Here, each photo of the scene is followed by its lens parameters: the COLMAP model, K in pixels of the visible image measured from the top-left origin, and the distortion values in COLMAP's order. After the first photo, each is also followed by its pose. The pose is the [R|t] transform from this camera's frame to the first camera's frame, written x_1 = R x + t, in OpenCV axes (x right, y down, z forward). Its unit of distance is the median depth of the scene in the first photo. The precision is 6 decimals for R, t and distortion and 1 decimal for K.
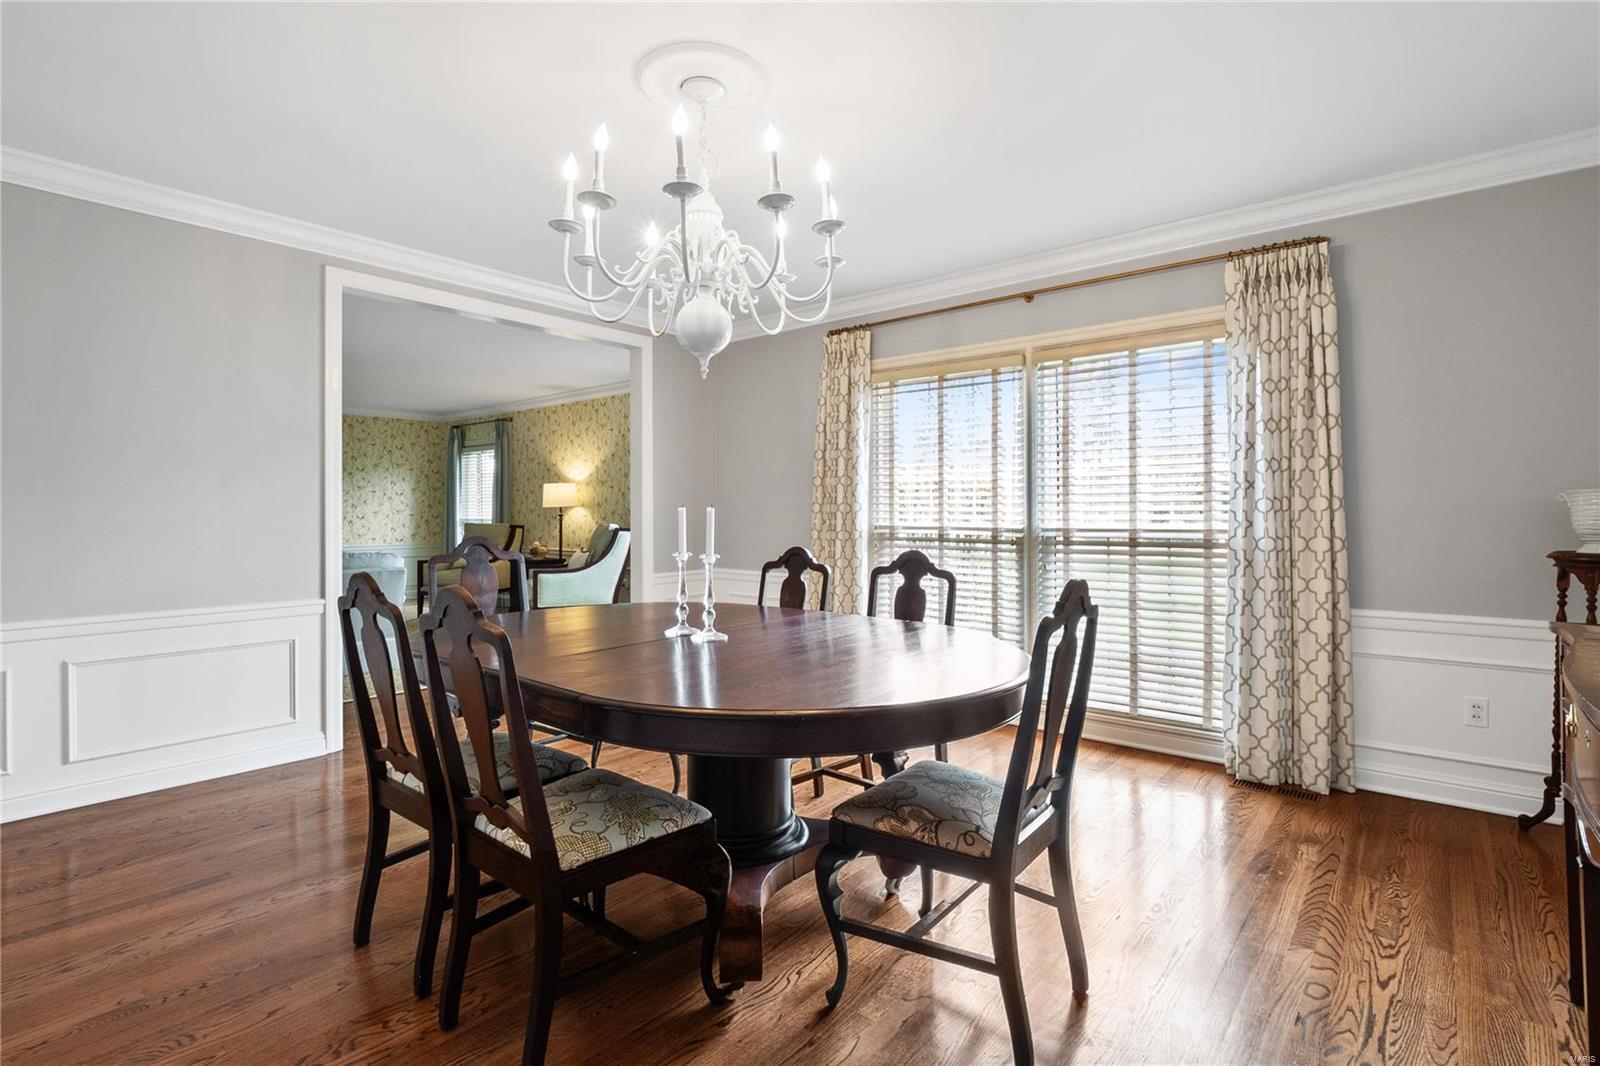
lens RADIAL K [[765.9, 0, 800.3], [0, 765.9, 519.9], [0, 0, 1]] dist [0.012082, -0.005104]
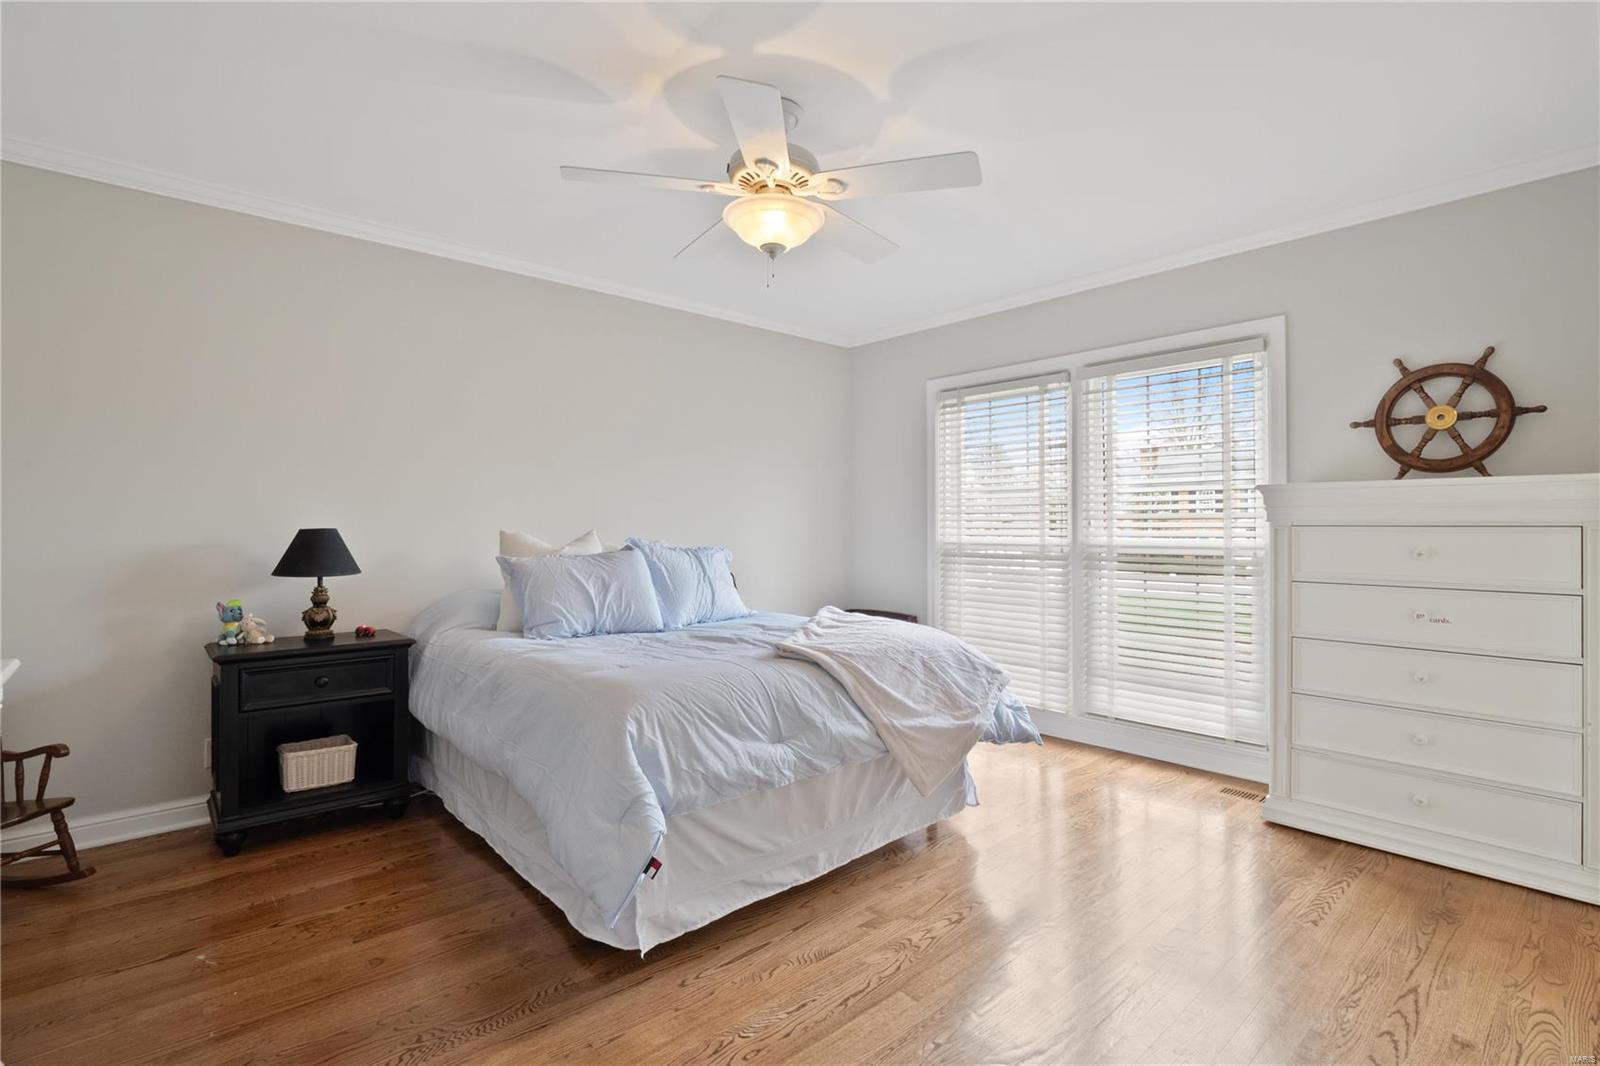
lens RADIAL K [[765.9, 0, 770.2], [0, 765.9, 538.4], [0, 0, 1]] dist [0.012082, -0.005104]
pose [[0.981561, -0.002221, -0.191138, 0.100612], [0.002726, 0.999993, 0.002379, 0.000068], [0.191131, -0.002856, 0.981560, -0.071985]]
